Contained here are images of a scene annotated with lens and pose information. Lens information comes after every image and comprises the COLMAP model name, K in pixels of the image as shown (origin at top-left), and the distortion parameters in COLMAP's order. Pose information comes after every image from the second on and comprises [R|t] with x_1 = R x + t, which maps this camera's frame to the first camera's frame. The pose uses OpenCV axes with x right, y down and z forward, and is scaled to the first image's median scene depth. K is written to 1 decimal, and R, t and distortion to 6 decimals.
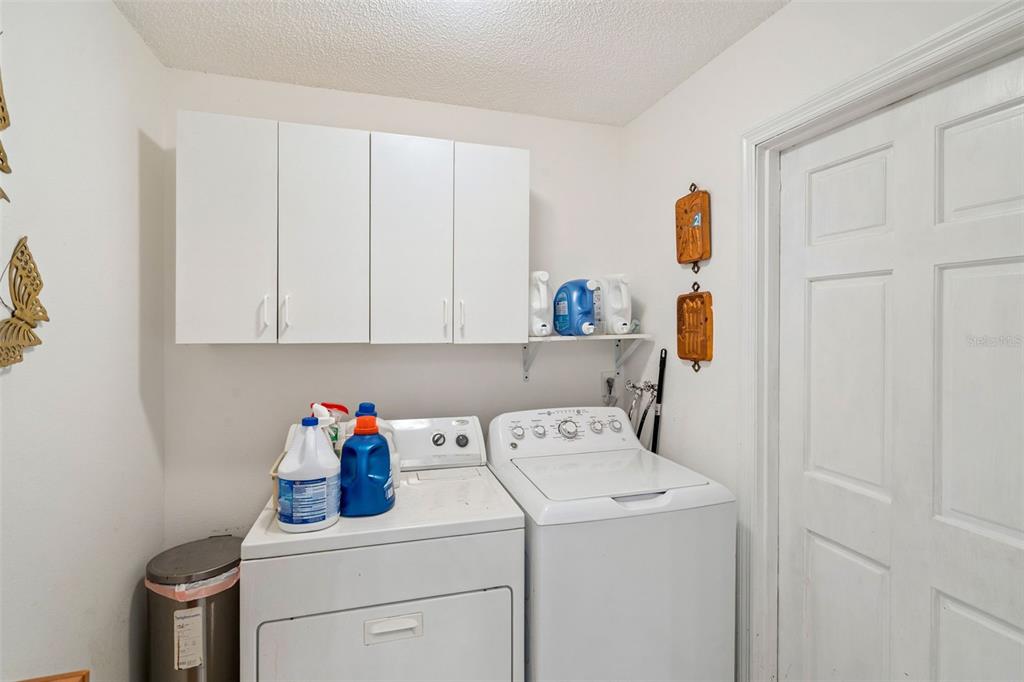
lens RADIAL K [[469.8, 0, 507.2], [0, 469.8, 336.8], [0, 0, 1]] dist [-0.002221, 0.001575]
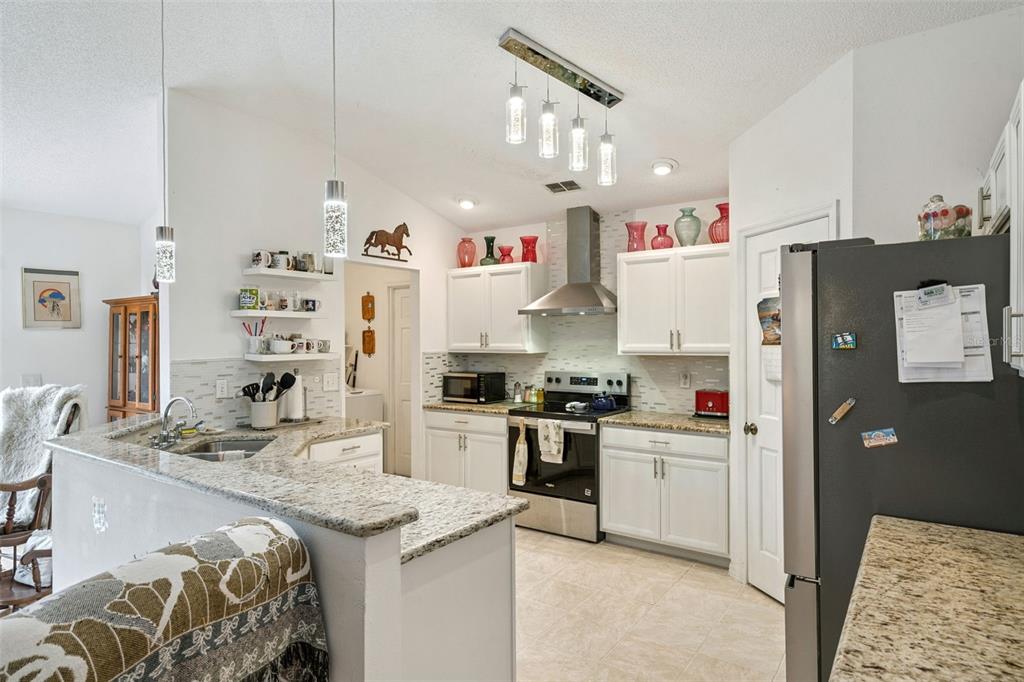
lens RADIAL K [[579.2, 0, 508.4], [0, 579.2, 343.3], [0, 0, 1]] dist [-0.003892, 0.001608]
pose [[0.775828, -0.010700, 0.630853, -1.150229], [0.009850, 0.999940, 0.004848, -0.021765], [-0.630867, 0.002453, 0.775887, -2.238082]]
